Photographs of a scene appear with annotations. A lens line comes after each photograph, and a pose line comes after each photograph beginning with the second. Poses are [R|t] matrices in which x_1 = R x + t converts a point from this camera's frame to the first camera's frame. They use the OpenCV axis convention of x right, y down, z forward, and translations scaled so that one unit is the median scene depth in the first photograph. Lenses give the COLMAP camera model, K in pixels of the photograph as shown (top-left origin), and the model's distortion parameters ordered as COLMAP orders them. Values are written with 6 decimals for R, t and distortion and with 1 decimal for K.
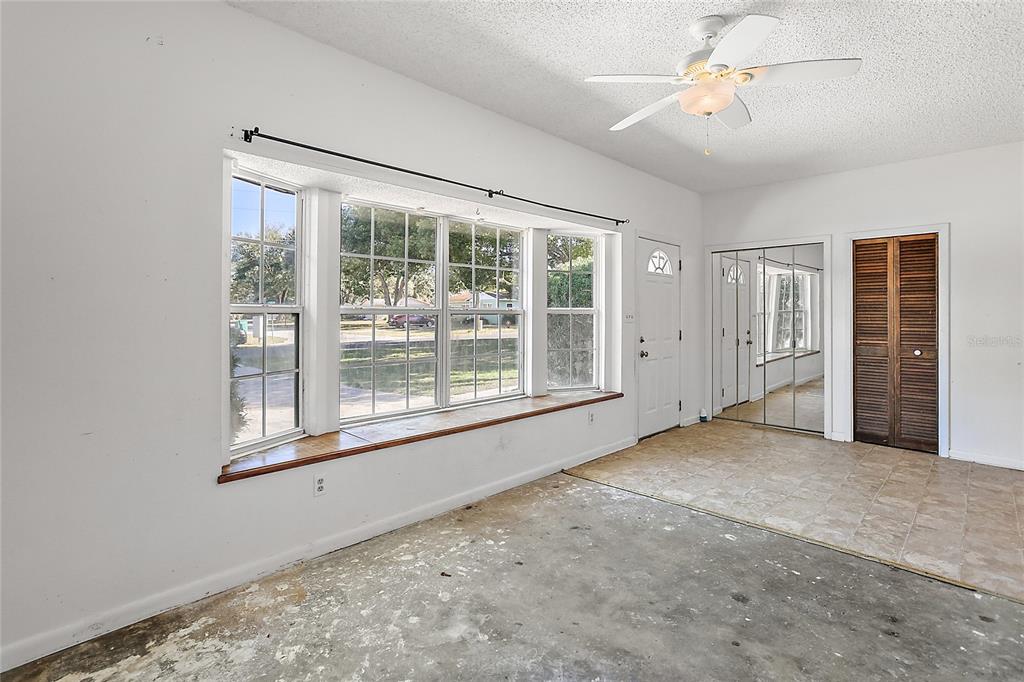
lens RADIAL K [[493.8, 0, 511.2], [0, 493.8, 330.4], [0, 0, 1]] dist [-0.022531, 0.020242]
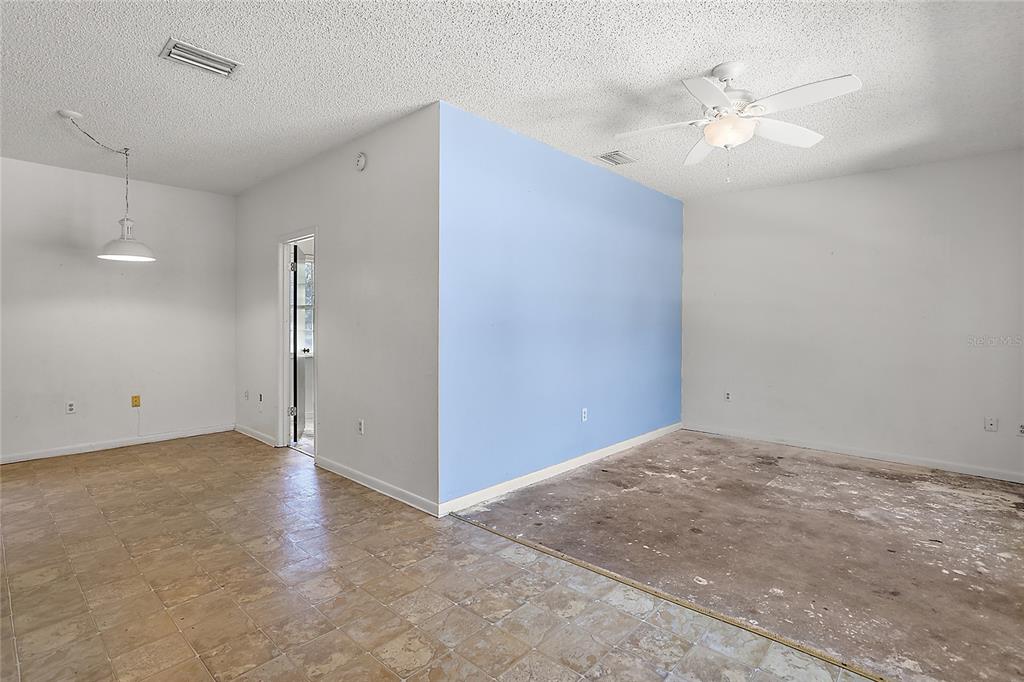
lens RADIAL K [[493.8, 0, 511.2], [0, 493.8, 330.4], [0, 0, 1]] dist [-0.022531, 0.020242]
pose [[-0.999461, -0.008031, -0.031830, 0.946436], [-0.009321, 0.999133, 0.040587, -0.059610], [0.031476, 0.040862, -0.998669, 2.139496]]
